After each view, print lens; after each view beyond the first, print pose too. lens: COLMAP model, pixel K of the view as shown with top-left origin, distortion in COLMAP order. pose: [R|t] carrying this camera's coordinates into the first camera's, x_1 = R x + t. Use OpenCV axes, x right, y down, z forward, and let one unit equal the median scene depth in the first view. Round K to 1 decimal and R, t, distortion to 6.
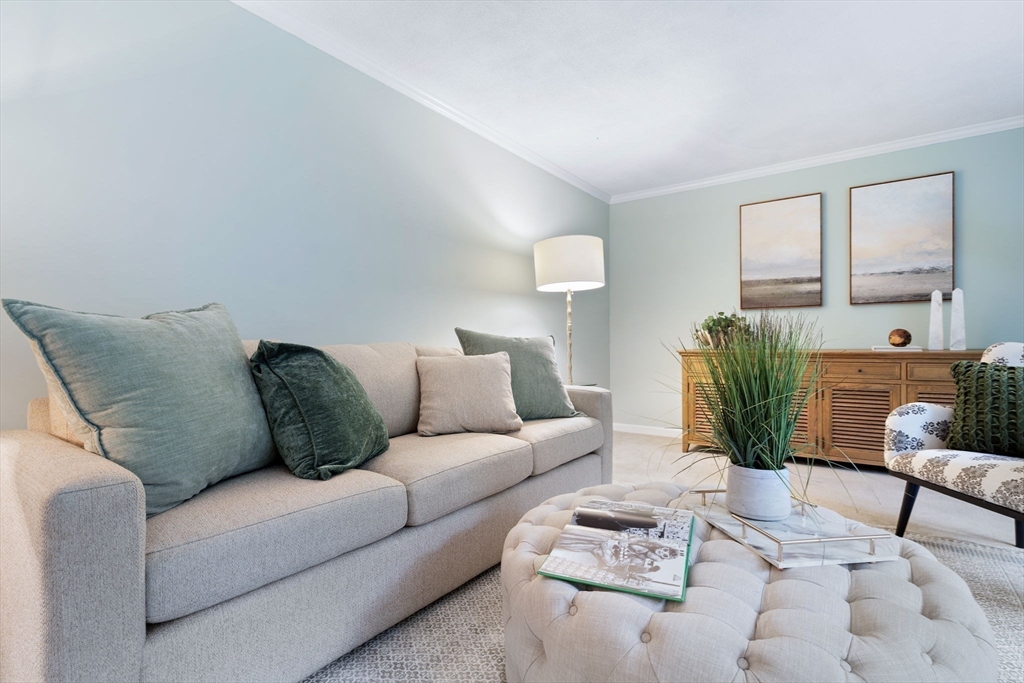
lens RADIAL K [[487.7, 0, 522.6], [0, 487.7, 344.2], [0, 0, 1]] dist [-0.000450, 0.000125]
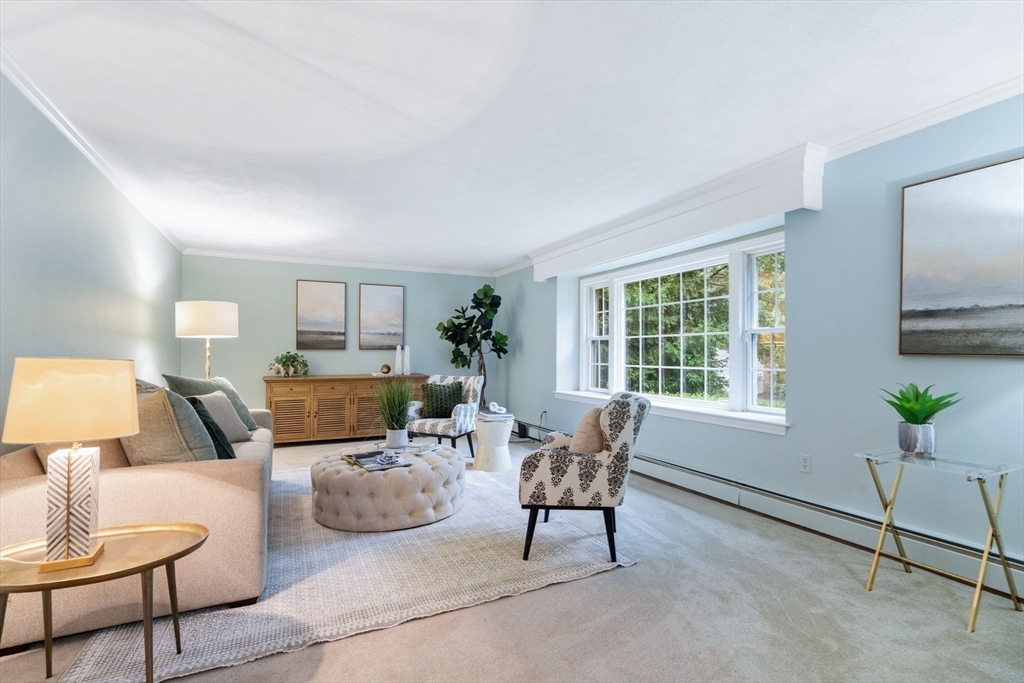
lens RADIAL K [[471.1, 0, 514.8], [0, 471.1, 346.0], [0, 0, 1]] dist [-0.001651, 0.000411]
pose [[0.475286, 0.018986, 0.879627, -0.603155], [-0.004468, 0.999806, -0.019166, -0.067244], [-0.879820, 0.005179, 0.475279, -0.331459]]
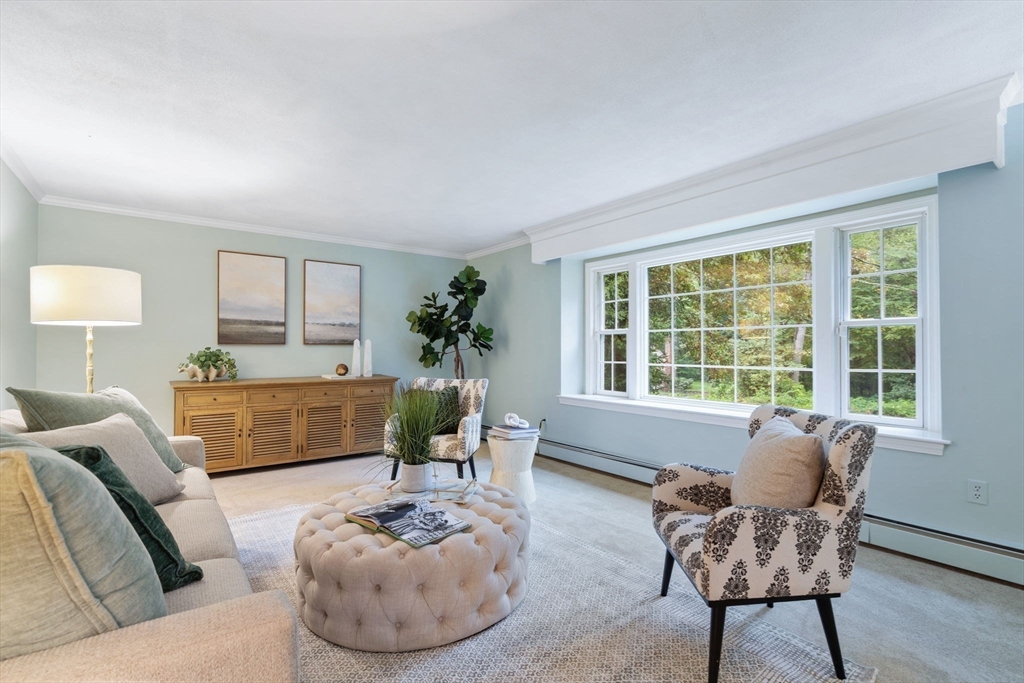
lens RADIAL K [[469.0, 0, 509.7], [0, 469.0, 343.3], [0, 0, 1]] dist [-0.000389, 0.000199]
pose [[0.306429, 0.017480, 0.951733, -0.433298], [-0.004753, 0.999847, -0.016833, -0.068851], [-0.951882, 0.000634, 0.306465, 0.048002]]
